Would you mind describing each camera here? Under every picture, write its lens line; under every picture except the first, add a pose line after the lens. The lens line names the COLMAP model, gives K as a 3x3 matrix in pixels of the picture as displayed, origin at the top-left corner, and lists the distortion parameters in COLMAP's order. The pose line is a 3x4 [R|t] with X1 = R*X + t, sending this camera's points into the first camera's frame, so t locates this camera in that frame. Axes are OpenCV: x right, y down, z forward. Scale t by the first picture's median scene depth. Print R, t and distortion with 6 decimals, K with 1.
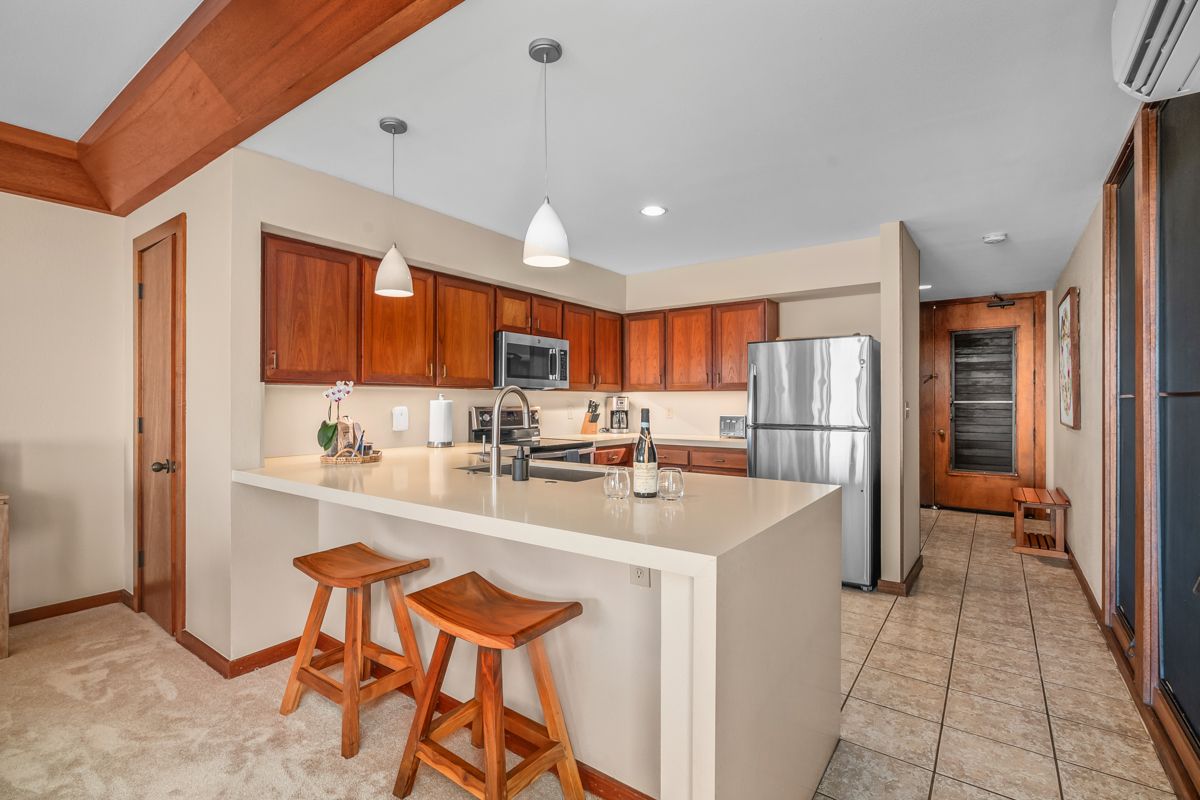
lens RADIAL K [[553.3, 0, 595.3], [0, 553.3, 399.0], [0, 0, 1]] dist [-0.002595, -0.000664]
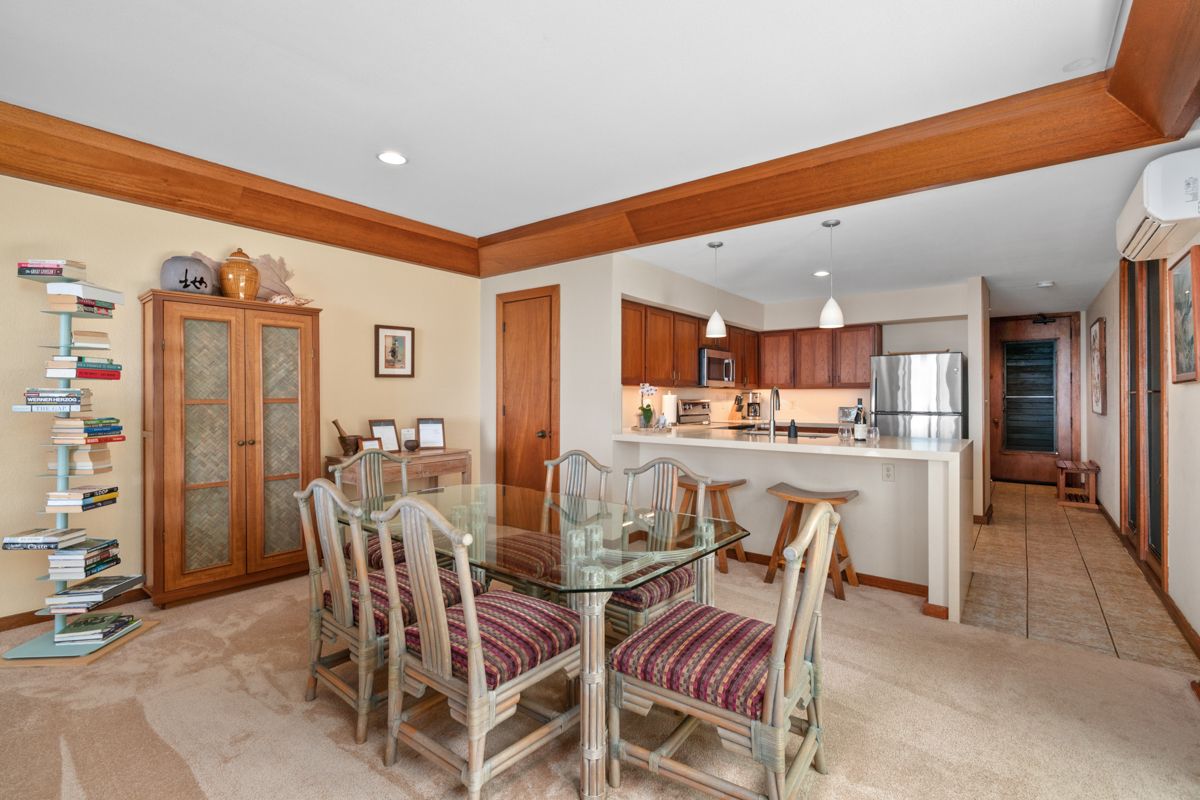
lens RADIAL K [[553.3, 0, 587.2], [0, 553.3, 392.5], [0, 0, 1]] dist [-0.002595, -0.000664]
pose [[0.999177, 0.000236, -0.040555, -0.353377], [-0.000434, 0.999988, -0.004877, 0.002425], [0.040553, 0.004891, 0.999165, -0.417886]]
